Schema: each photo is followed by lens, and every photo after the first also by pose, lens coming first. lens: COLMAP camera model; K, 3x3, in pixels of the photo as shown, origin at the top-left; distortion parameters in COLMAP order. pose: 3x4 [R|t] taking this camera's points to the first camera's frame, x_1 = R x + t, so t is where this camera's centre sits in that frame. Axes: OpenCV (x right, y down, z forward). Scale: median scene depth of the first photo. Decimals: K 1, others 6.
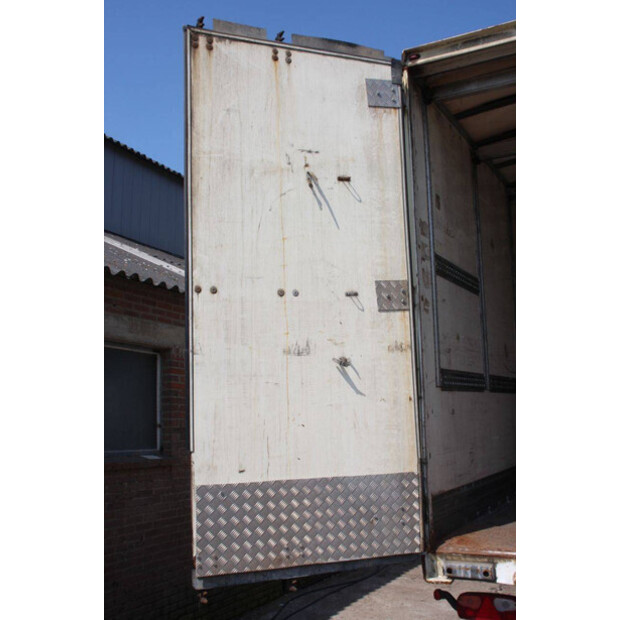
lens RADIAL K [[713.9, 0, 310.6], [0, 713.9, 309.8], [0, 0, 1]] dist [-0.003384, 0.000000]
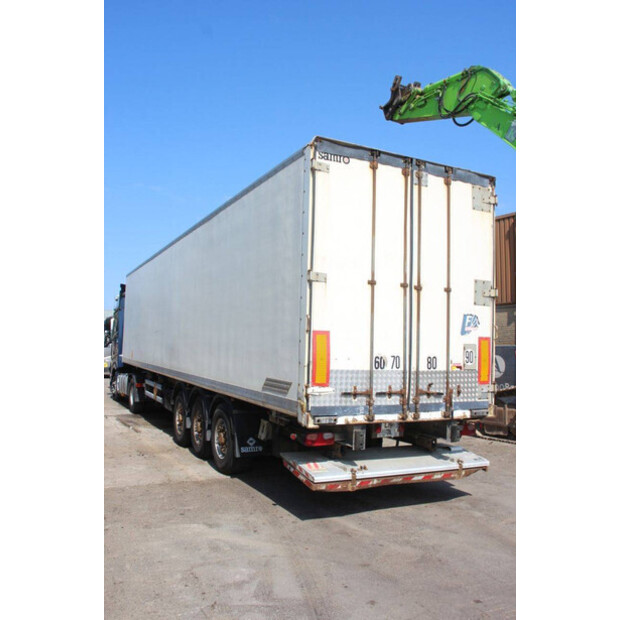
lens RADIAL K [[555.7, 0, 315.2], [0, 555.7, 309.7], [0, 0, 1]] dist [-0.126400, 0.100413]
pose [[0.580633, 0.091551, 0.809002, -0.895463], [-0.154551, 0.987984, -0.000882, 0.060860], [-0.799362, -0.124520, 0.587806, 0.141619]]
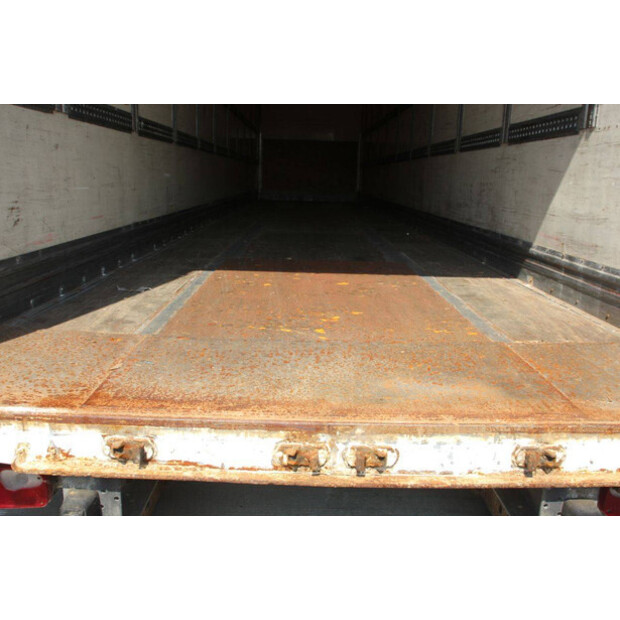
lens RADIAL K [[578.2, 0, 311.8], [0, 578.2, 313.0], [0, 0, 1]] dist [-0.066975, 0.000000]
pose [[0.881703, -0.062454, 0.467653, 0.237055], [-0.112020, 0.935146, 0.336087, 0.101915], [-0.458313, -0.348715, 0.817525, 0.502587]]
